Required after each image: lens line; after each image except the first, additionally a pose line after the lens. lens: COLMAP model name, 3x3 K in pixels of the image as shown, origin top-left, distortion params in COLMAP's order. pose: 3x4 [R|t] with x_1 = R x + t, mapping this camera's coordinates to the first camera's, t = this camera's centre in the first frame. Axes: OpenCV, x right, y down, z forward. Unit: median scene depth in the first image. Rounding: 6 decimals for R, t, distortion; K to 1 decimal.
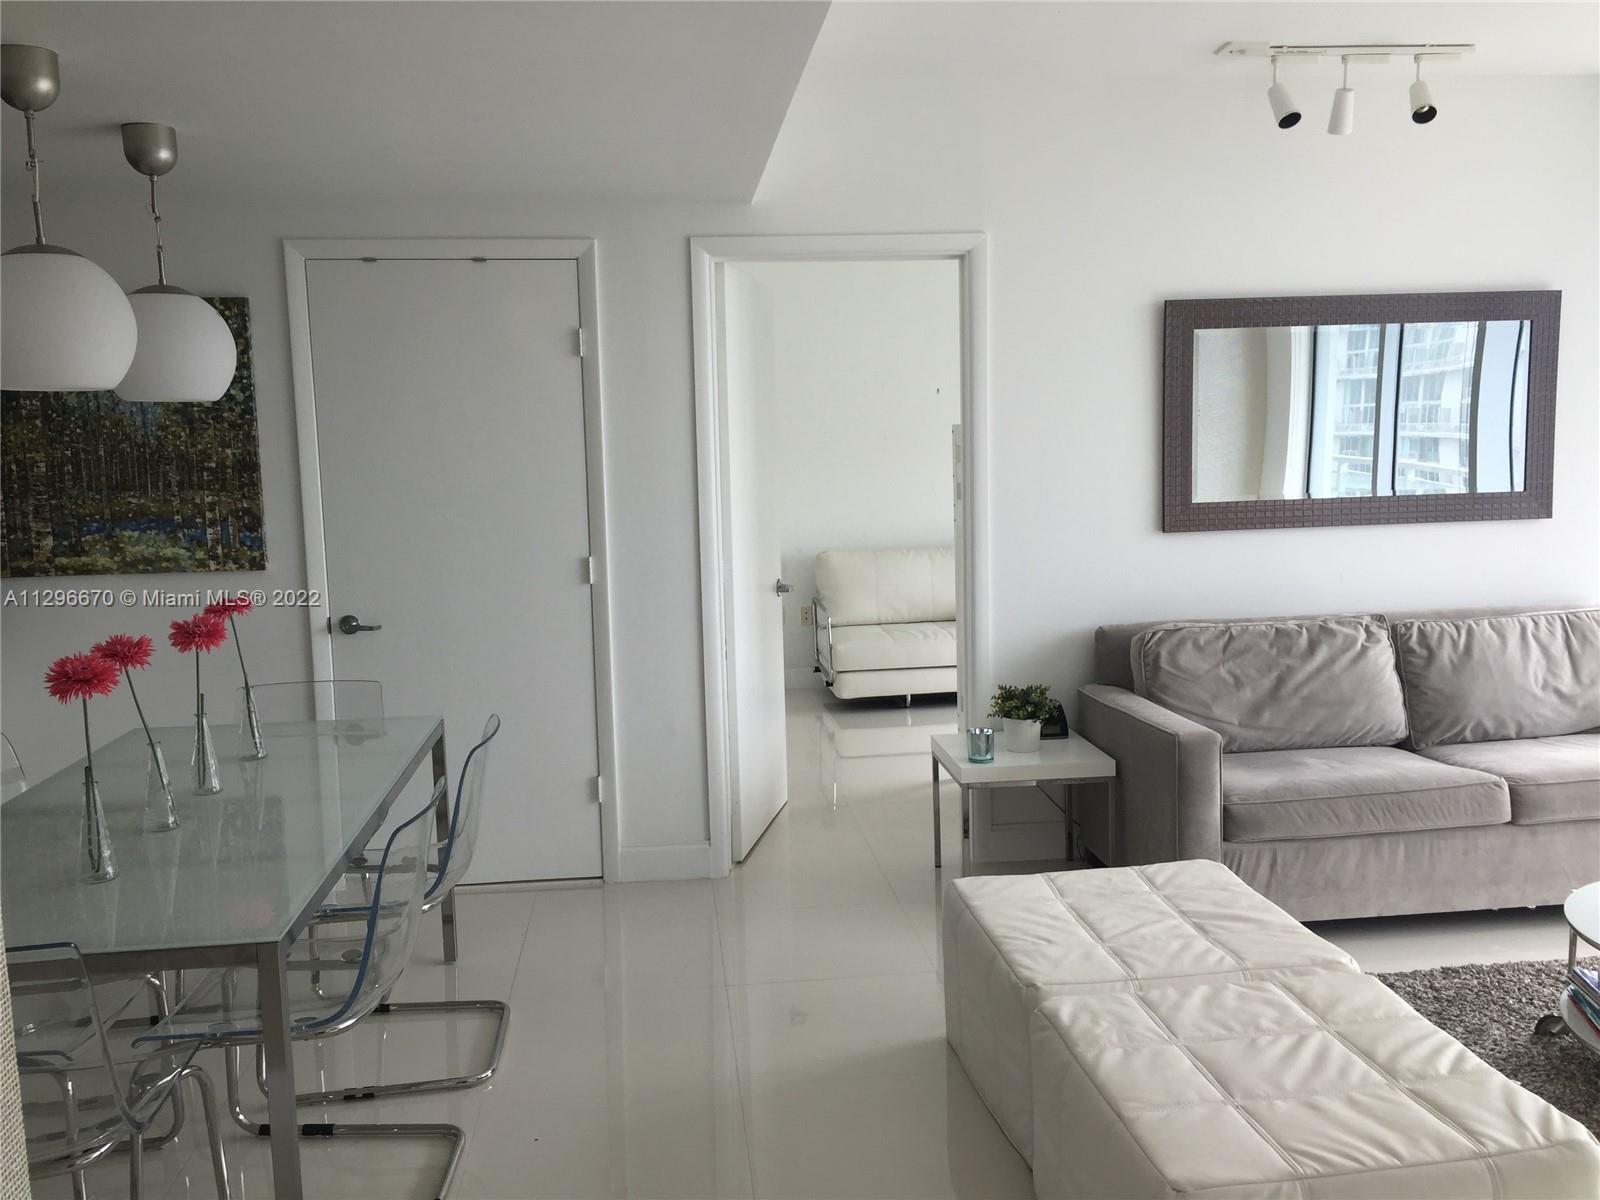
lens RADIAL K [[1380.0, 0, 800.0], [0, 1380.0, 600.0], [0, 0, 1]] dist [0.068883, -0.007818]
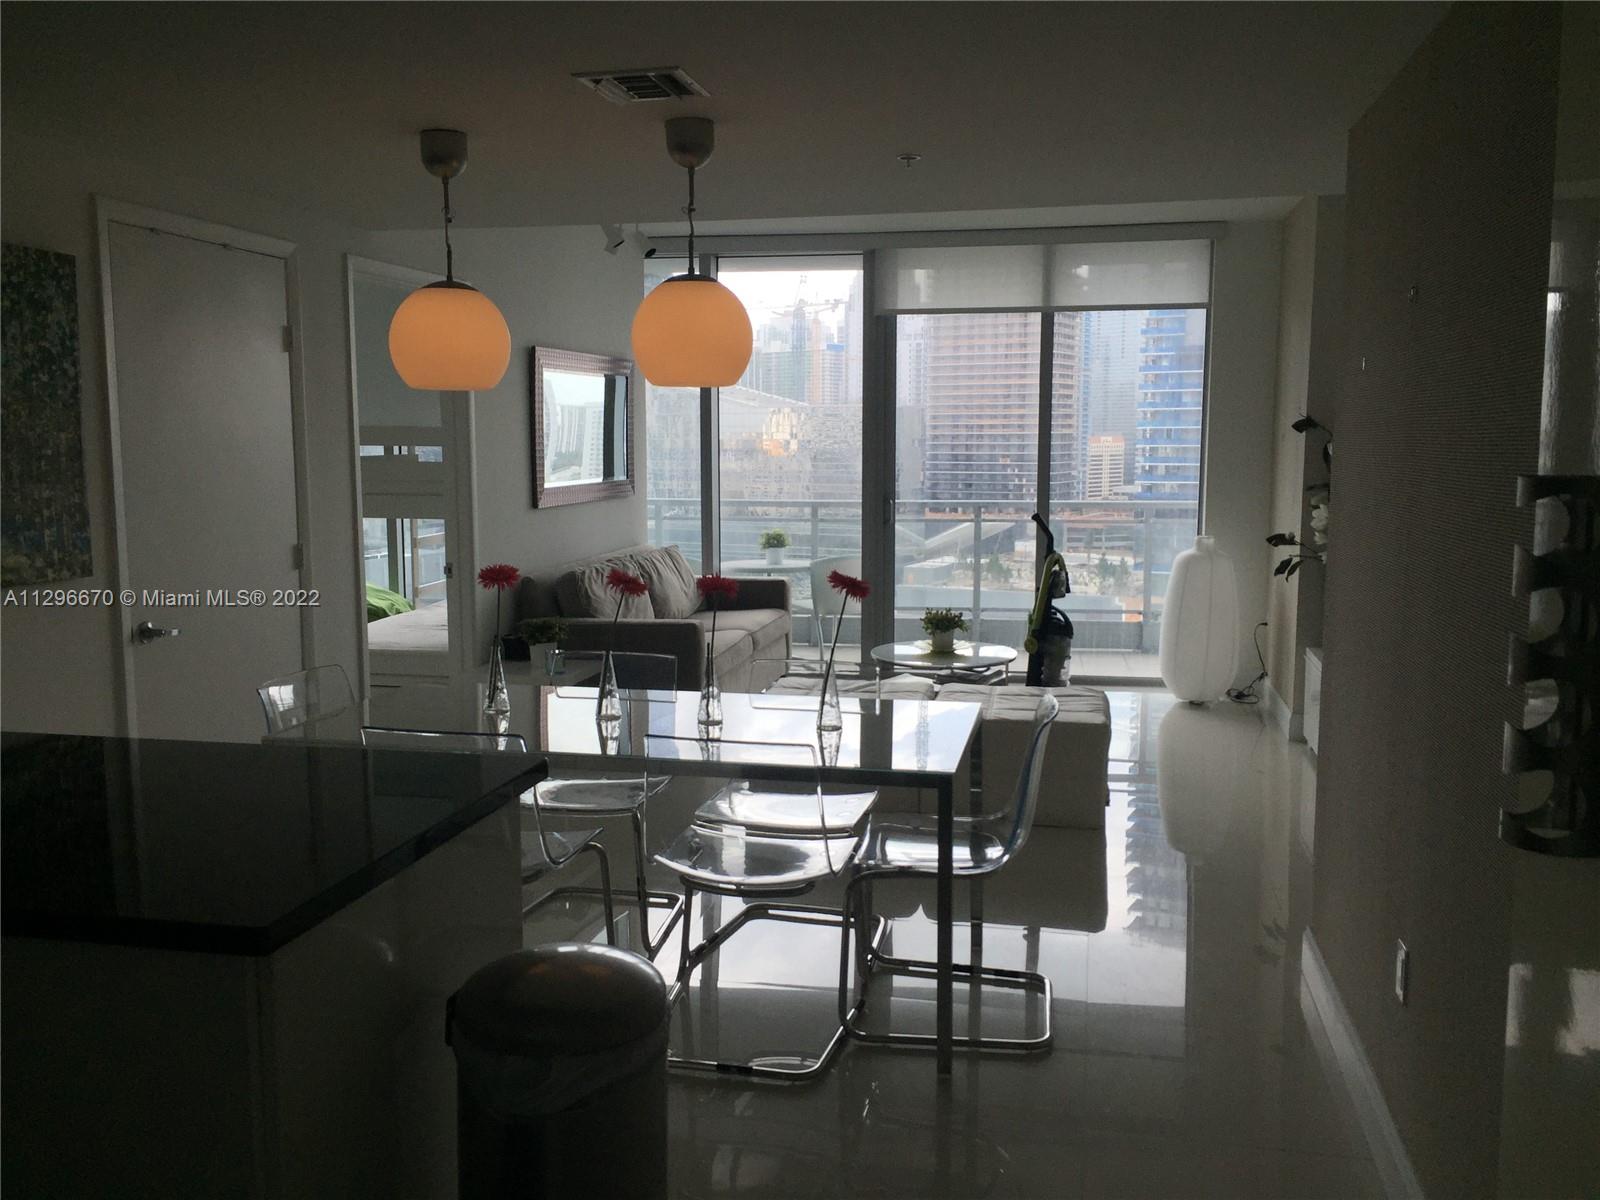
lens RADIAL K [[1380.0, 0, 800.0], [0, 1380.0, 600.0], [0, 0, 1]] dist [0.068883, -0.007818]
pose [[0.312607, -0.092378, 0.945380, -1.077026], [0.108974, 0.992176, 0.060916, -0.012137], [-0.943611, 0.083979, 0.320228, 0.321822]]
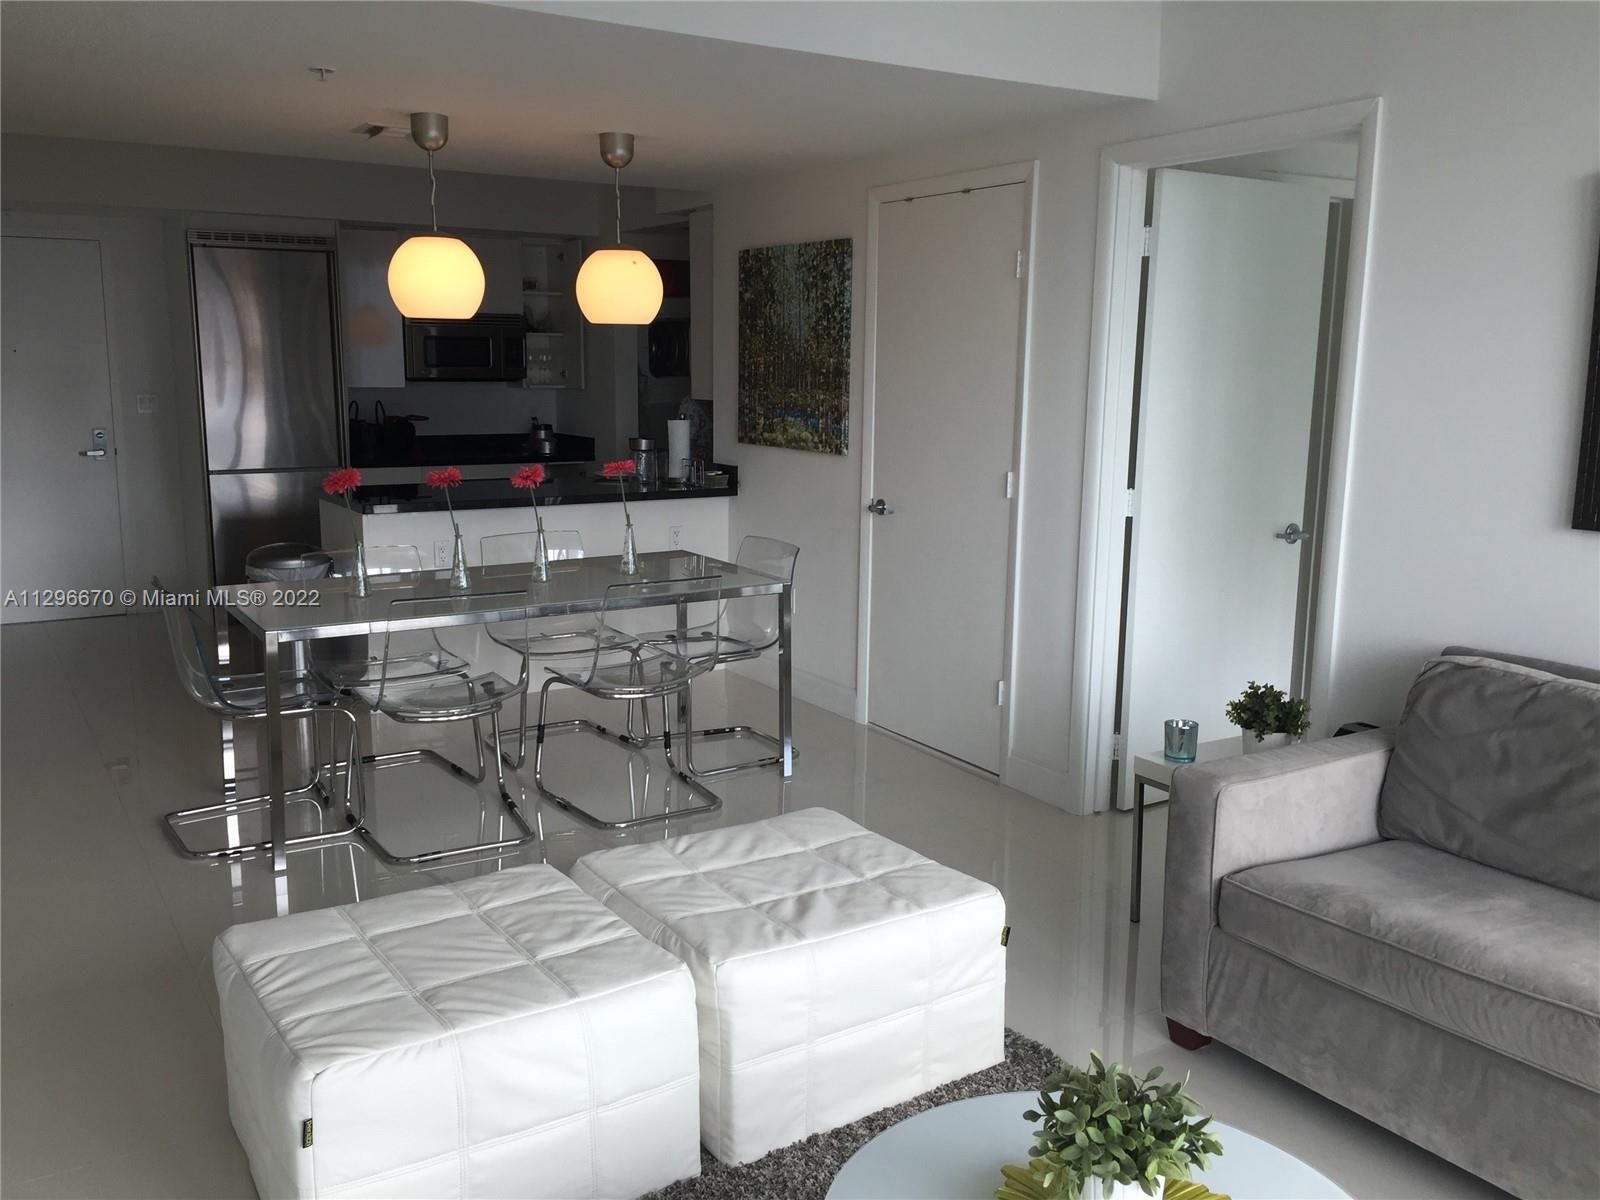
lens RADIAL K [[1380.0, 0, 800.0], [0, 1380.0, 600.0], [0, 0, 1]] dist [0.068883, -0.007818]
pose [[0.436877, 0.185777, -0.880128, 0.746548], [-0.130246, 0.981194, 0.142459, -0.067457], [0.890042, 0.052396, 0.452858, 0.406270]]
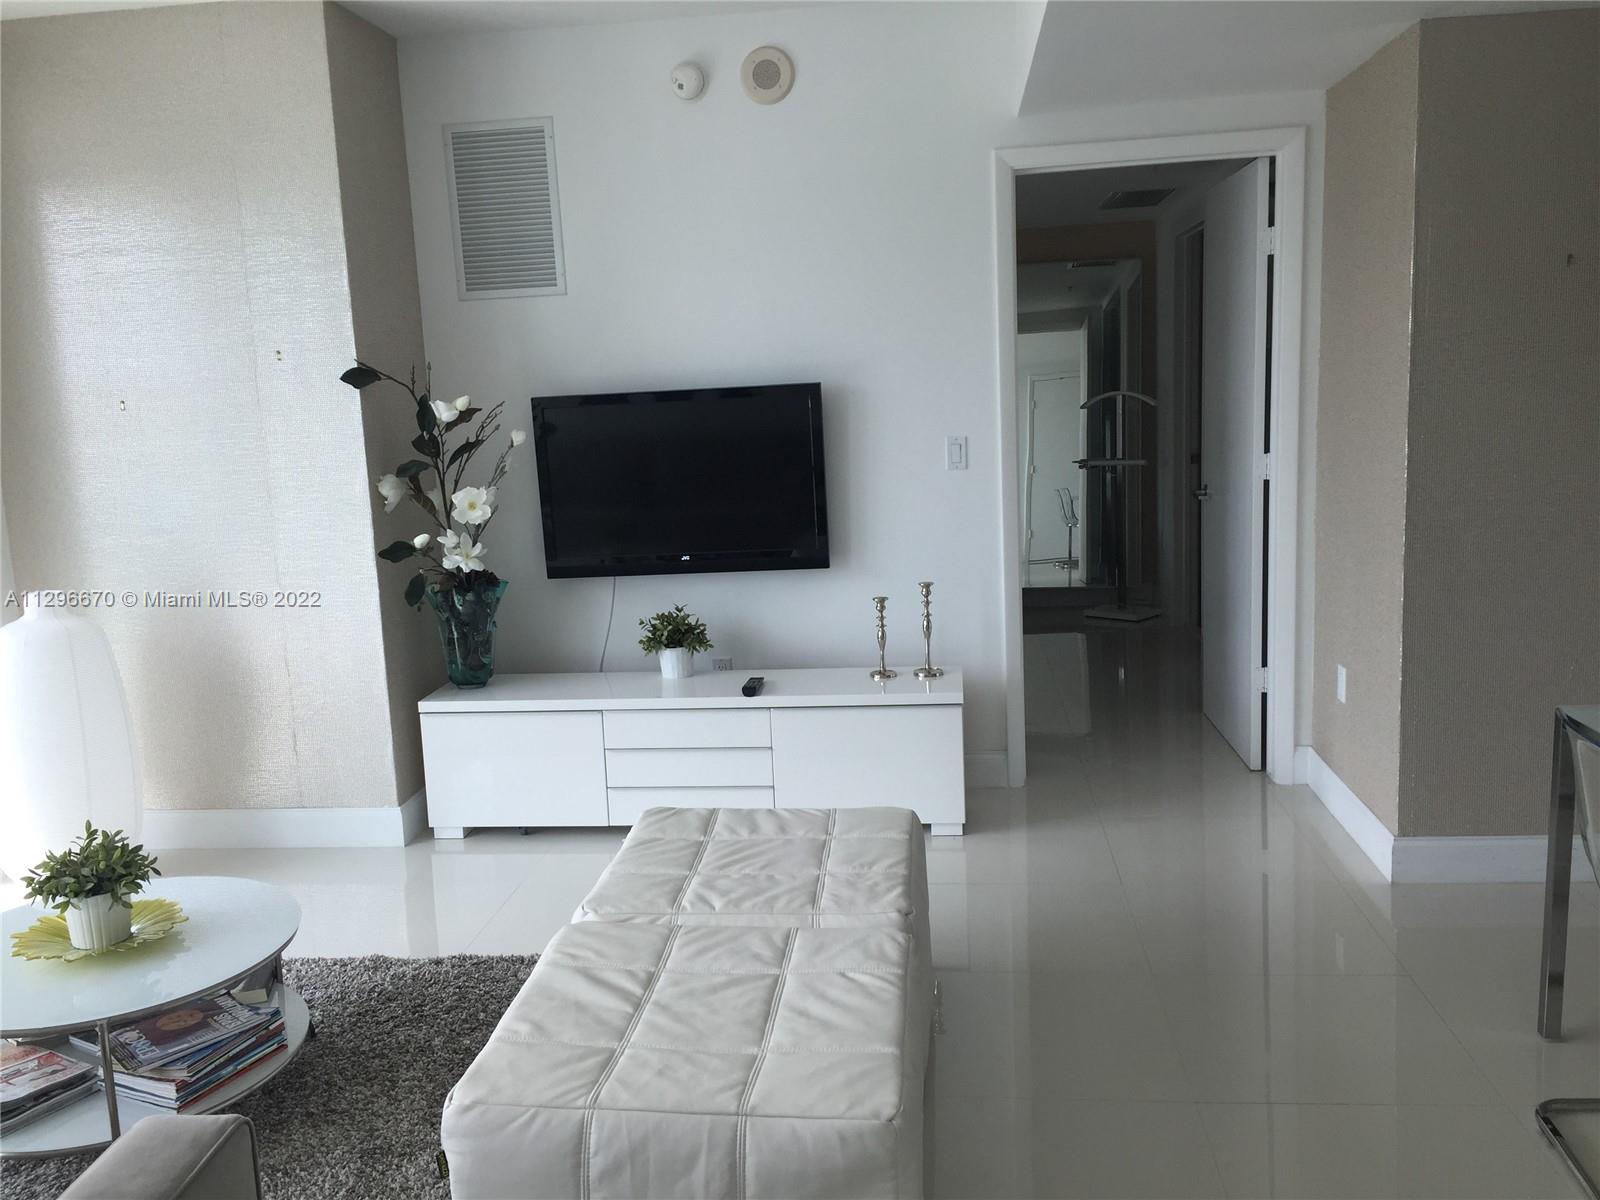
lens RADIAL K [[1380.0, 0, 800.0], [0, 1380.0, 600.0], [0, 0, 1]] dist [0.068883, -0.007818]
pose [[-0.972969, 0.039789, 0.227483, 0.004236], [0.102907, 0.956540, 0.272838, -0.134322], [-0.206741, 0.288873, -0.934778, 1.167448]]
